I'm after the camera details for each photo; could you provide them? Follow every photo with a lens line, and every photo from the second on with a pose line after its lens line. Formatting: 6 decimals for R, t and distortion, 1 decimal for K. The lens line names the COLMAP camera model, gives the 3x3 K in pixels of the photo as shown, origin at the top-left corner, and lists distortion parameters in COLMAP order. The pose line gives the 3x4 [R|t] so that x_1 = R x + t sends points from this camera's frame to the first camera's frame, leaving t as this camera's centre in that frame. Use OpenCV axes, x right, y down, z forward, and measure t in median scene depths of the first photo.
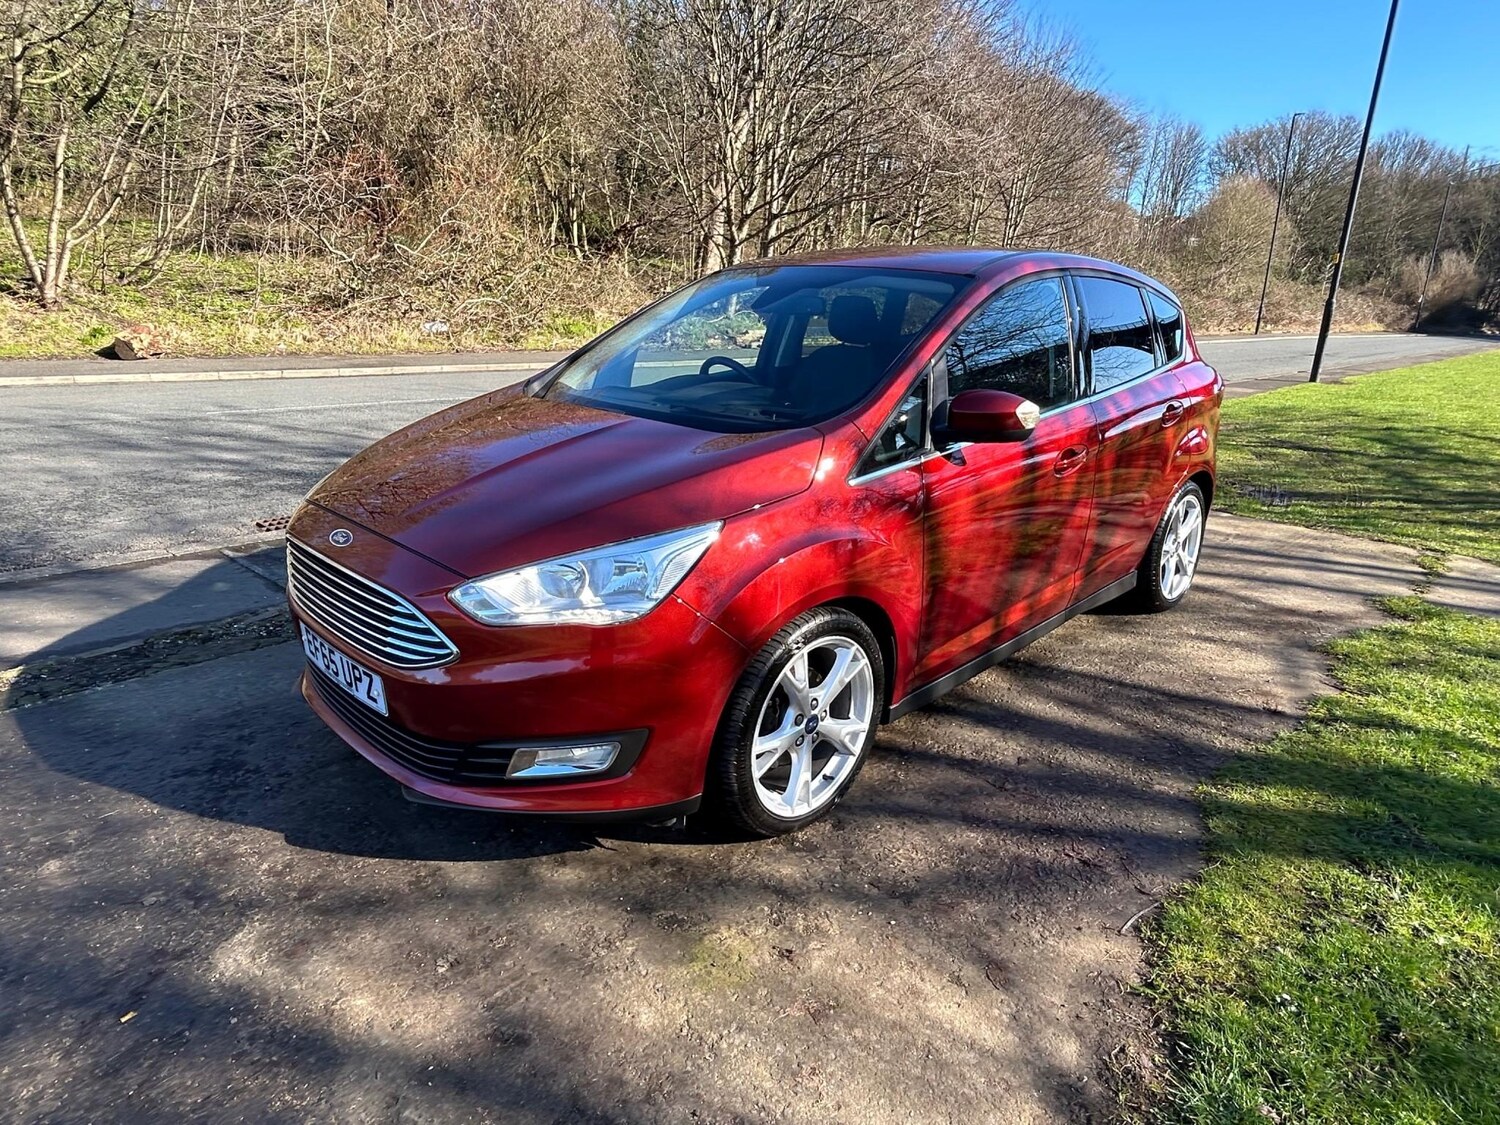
lens RADIAL K [[884.9, 0, 741.3], [0, 884.9, 554.9], [0, 0, 1]] dist [-0.012840, 0.009141]
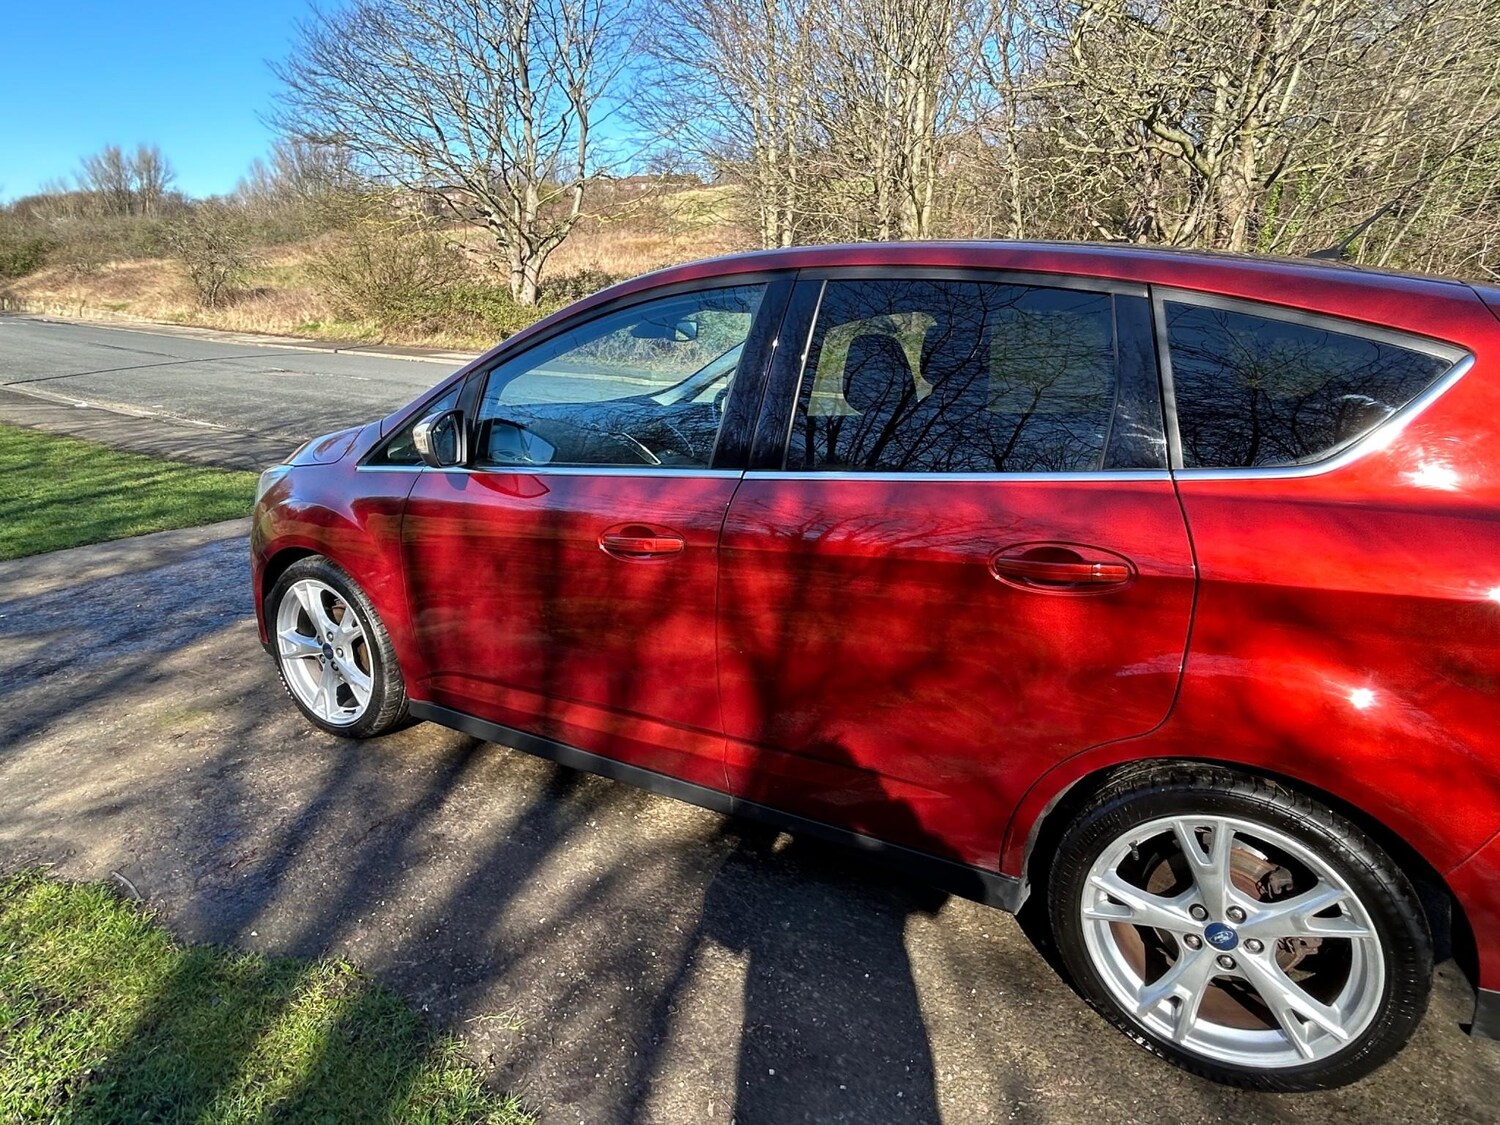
lens RADIAL K [[884.9, 0, 746.6], [0, 884.9, 550.5], [0, 0, 1]] dist [-0.012840, 0.009141]
pose [[0.249228, 0.223012, -0.942418, 1.291838], [-0.292856, 0.944920, 0.146156, -0.281142], [0.923104, 0.239567, 0.300811, 1.070450]]
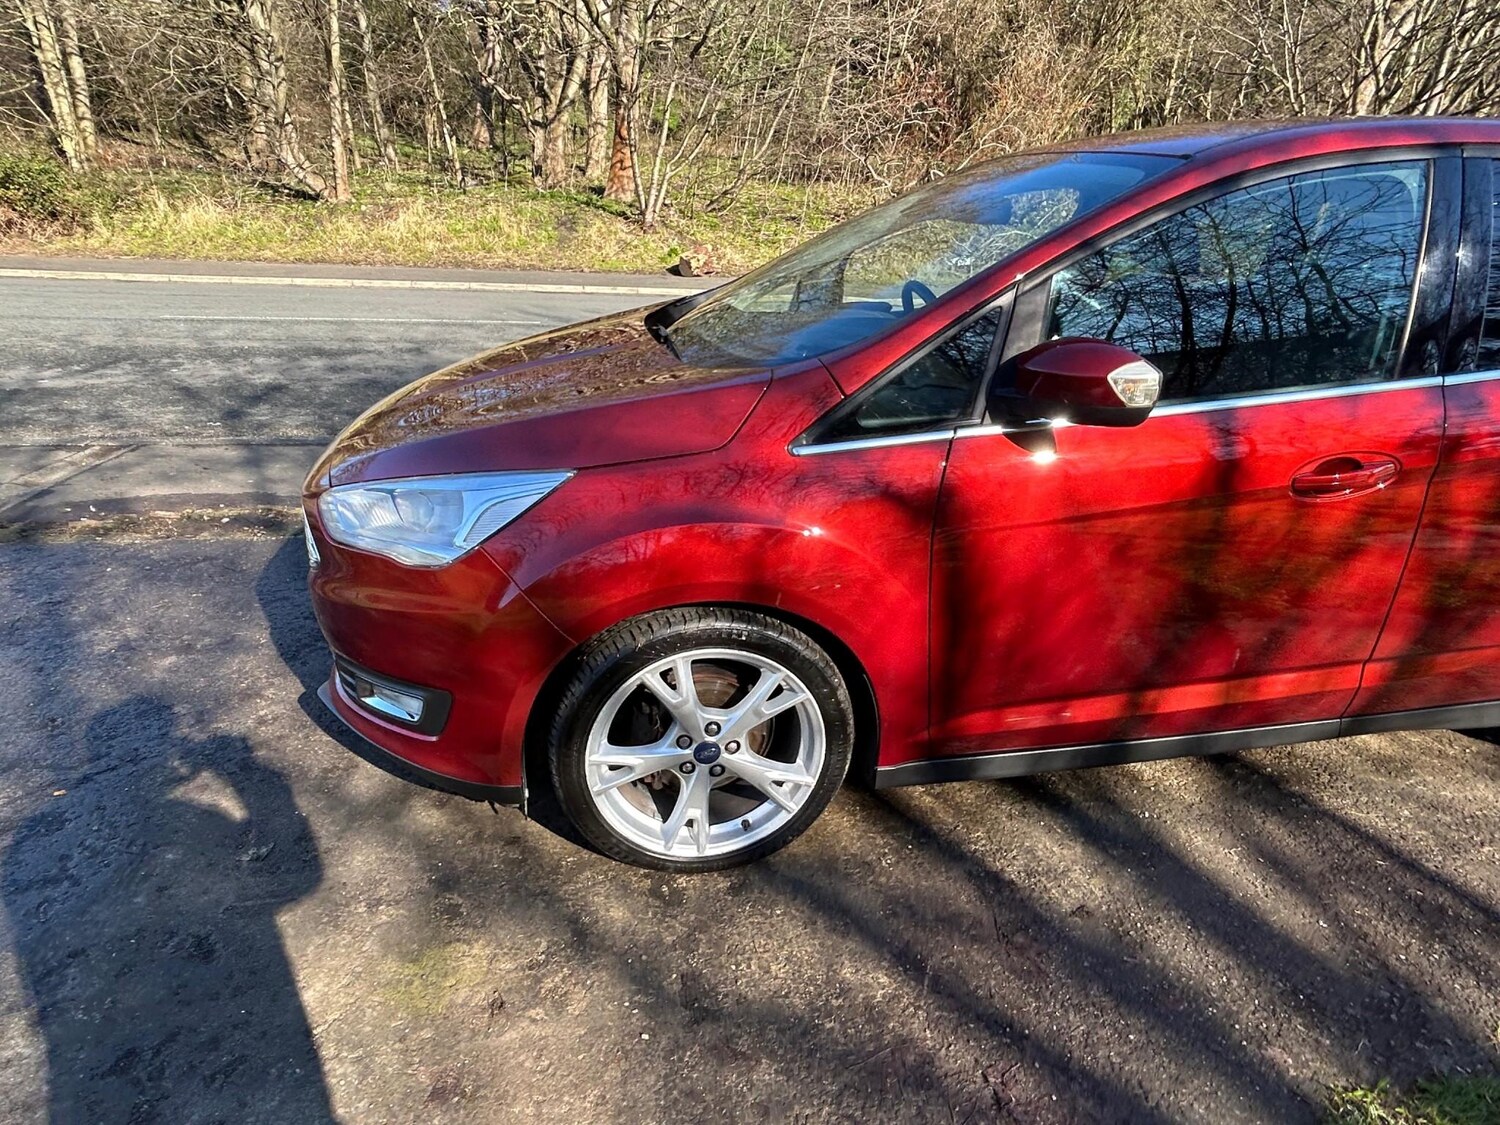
lens RADIAL K [[884.9, 0, 746.5], [0, 884.9, 563.0], [0, 0, 1]] dist [-0.012840, 0.009141]
pose [[0.818261, 0.212602, -0.534087, 0.458643], [-0.171318, 0.977065, 0.126464, -0.070805], [0.548724, -0.011982, 0.835918, 0.350882]]
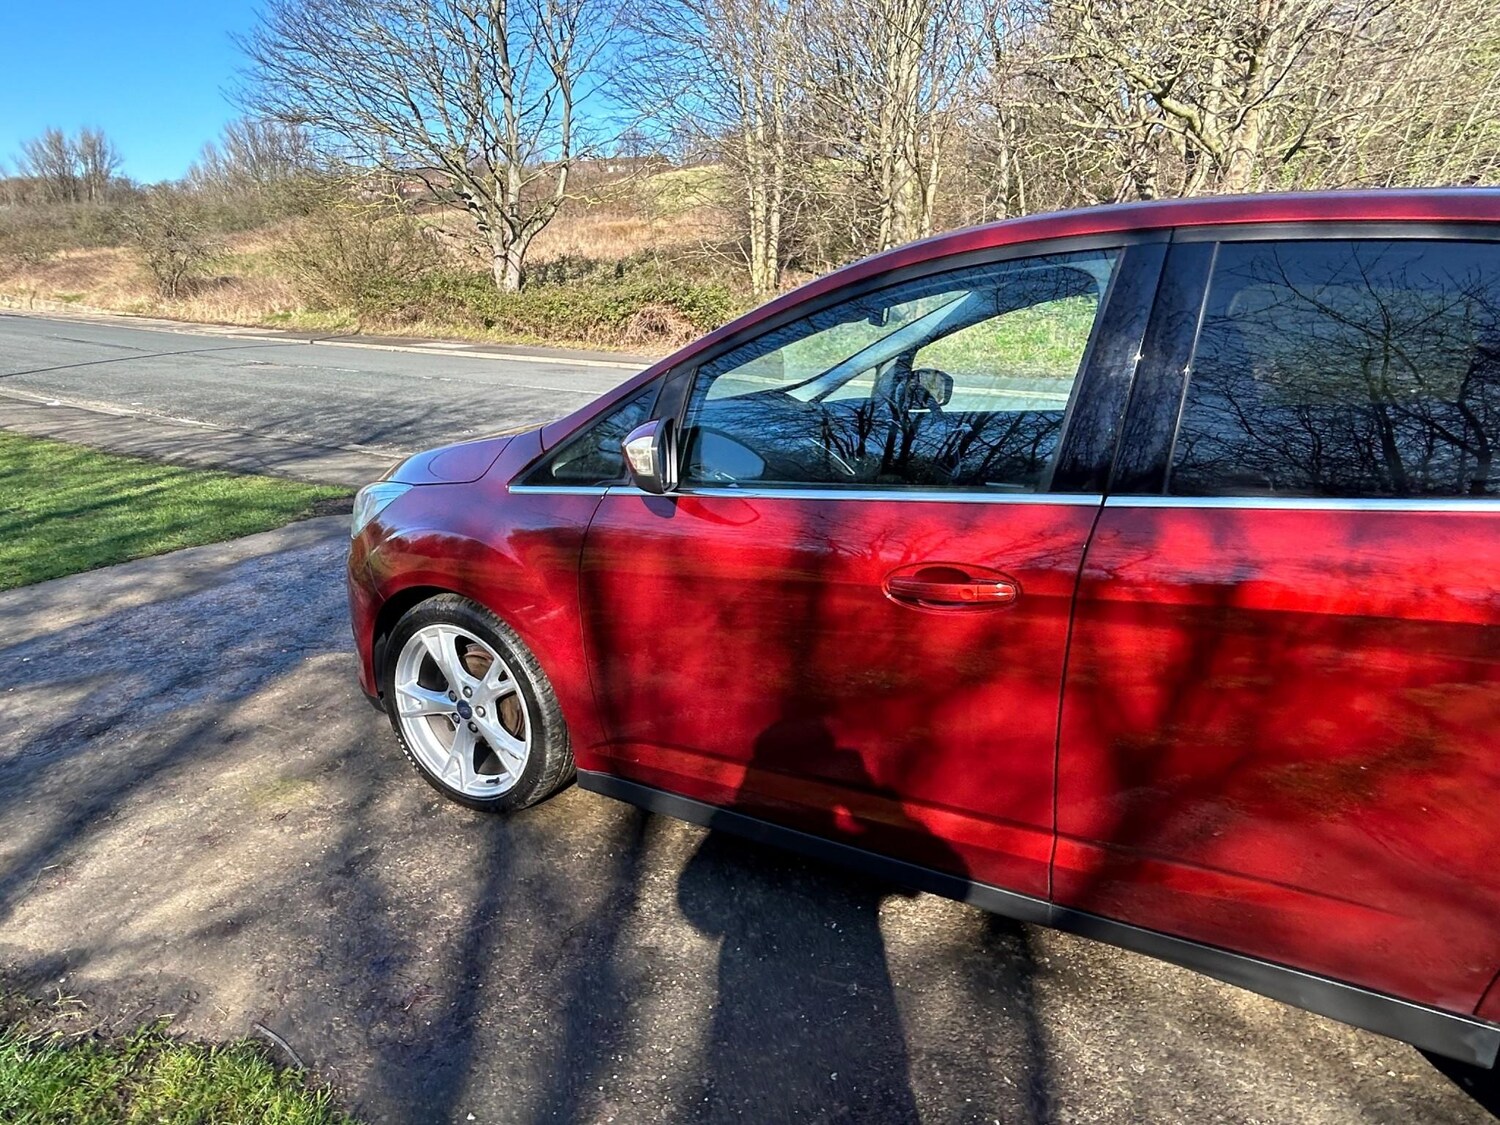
lens RADIAL K [[884.9, 0, 752.4], [0, 884.9, 561.1], [0, 0, 1]] dist [-0.012840, 0.009141]
pose [[0.286625, 0.242860, -0.926750, 1.024092], [-0.279501, 0.946452, 0.161579, -0.218644], [0.916365, 0.212715, 0.339157, 0.867892]]
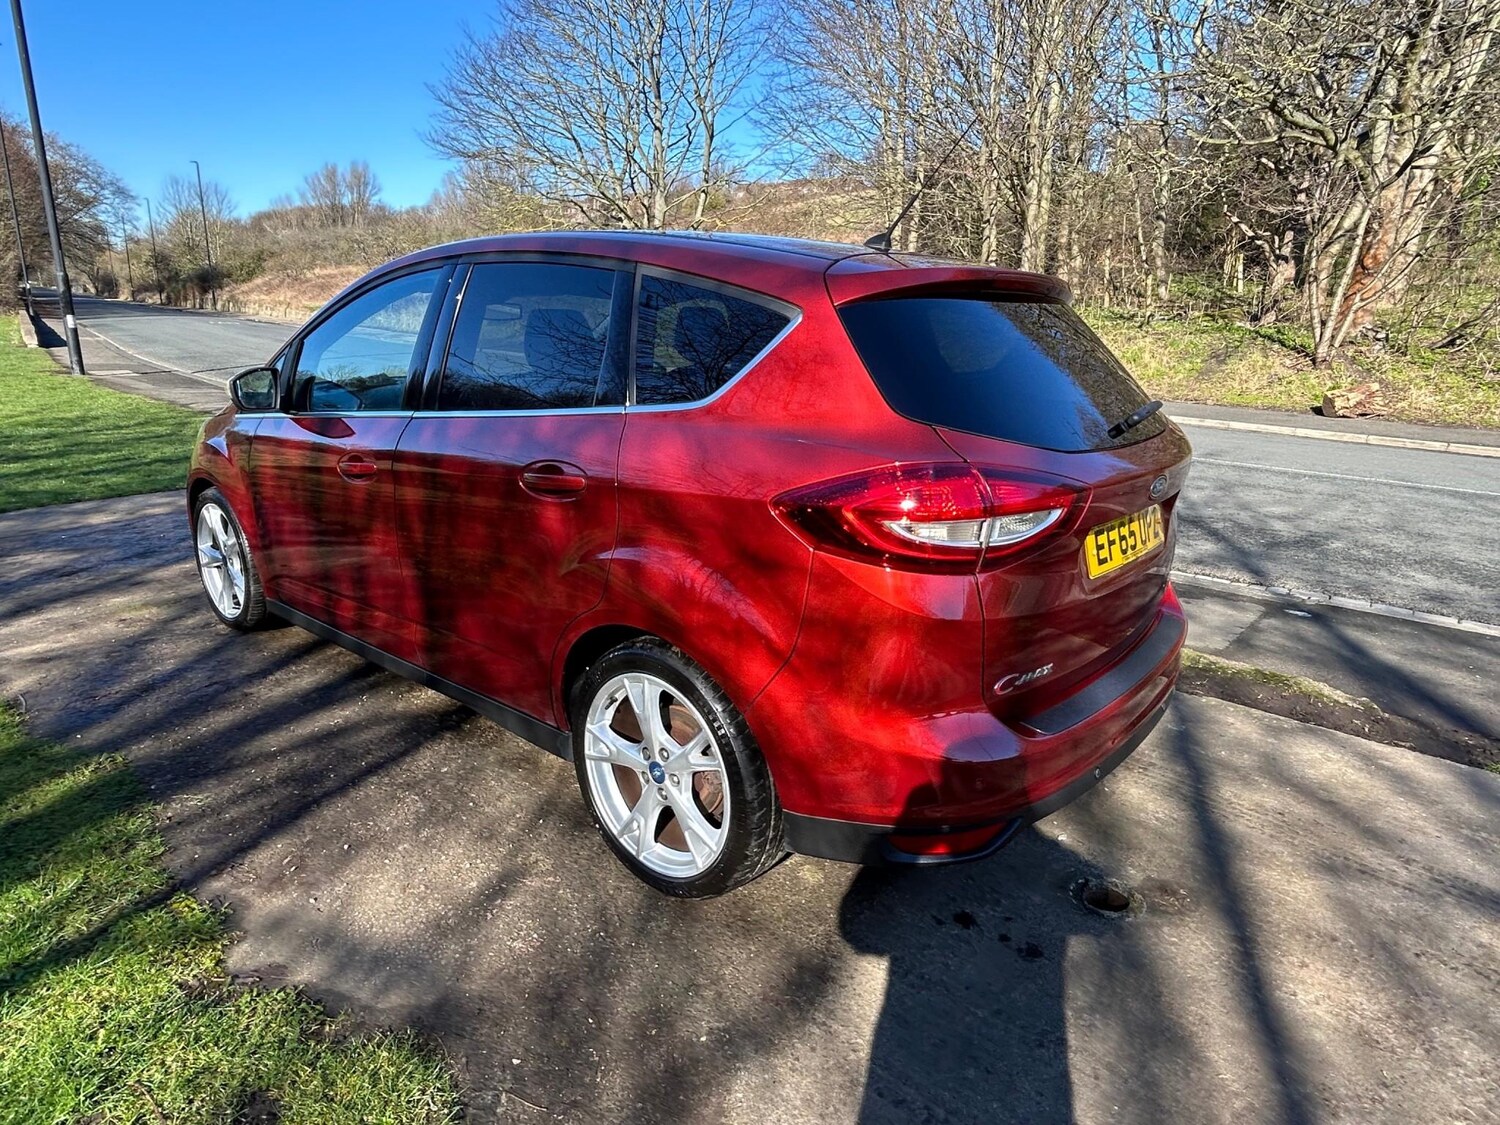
lens RADIAL K [[884.9, 0, 740.7], [0, 884.9, 552.7], [0, 0, 1]] dist [-0.012840, 0.009141]
pose [[0.070530, 0.229884, -0.970659, 1.600068], [-0.308439, 0.930421, 0.197942, -0.403100], [0.948626, 0.285429, 0.136527, 1.569327]]
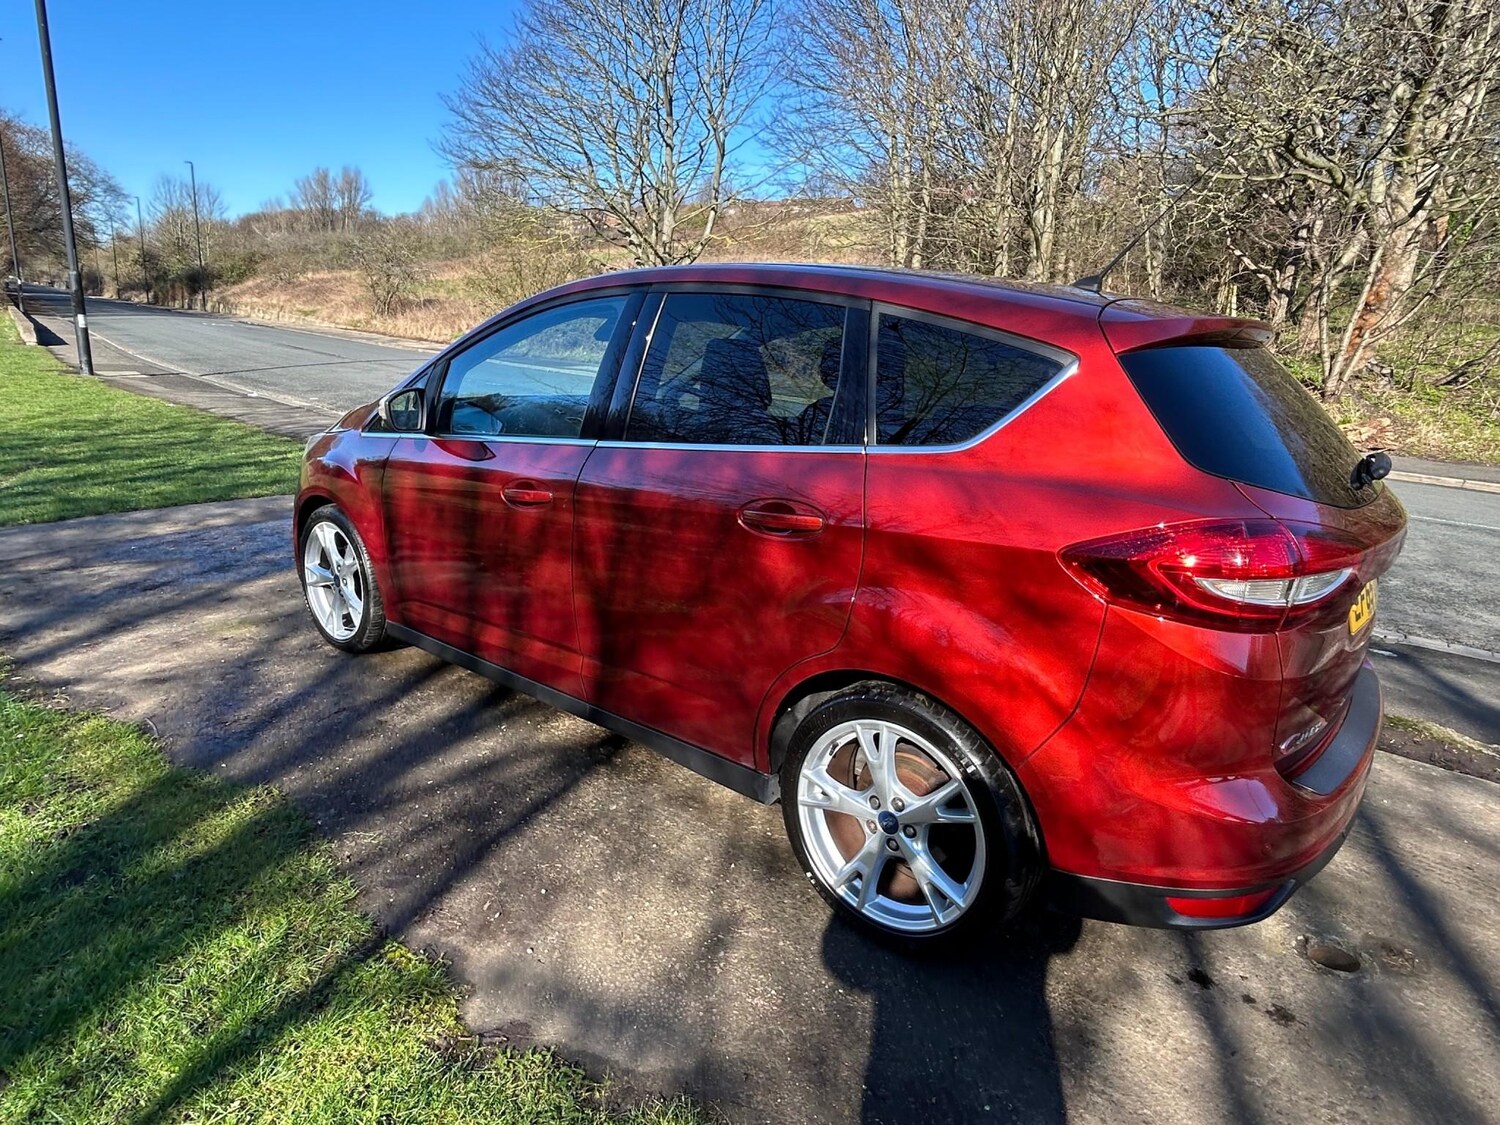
lens RADIAL K [[884.9, 0, 741.0], [0, 884.9, 549.5], [0, 0, 1]] dist [-0.012840, 0.009141]
pose [[0.086071, 0.212445, -0.973375, 1.556791], [-0.333535, 0.926769, 0.172780, -0.346932], [0.938801, 0.309783, 0.150625, 1.336810]]
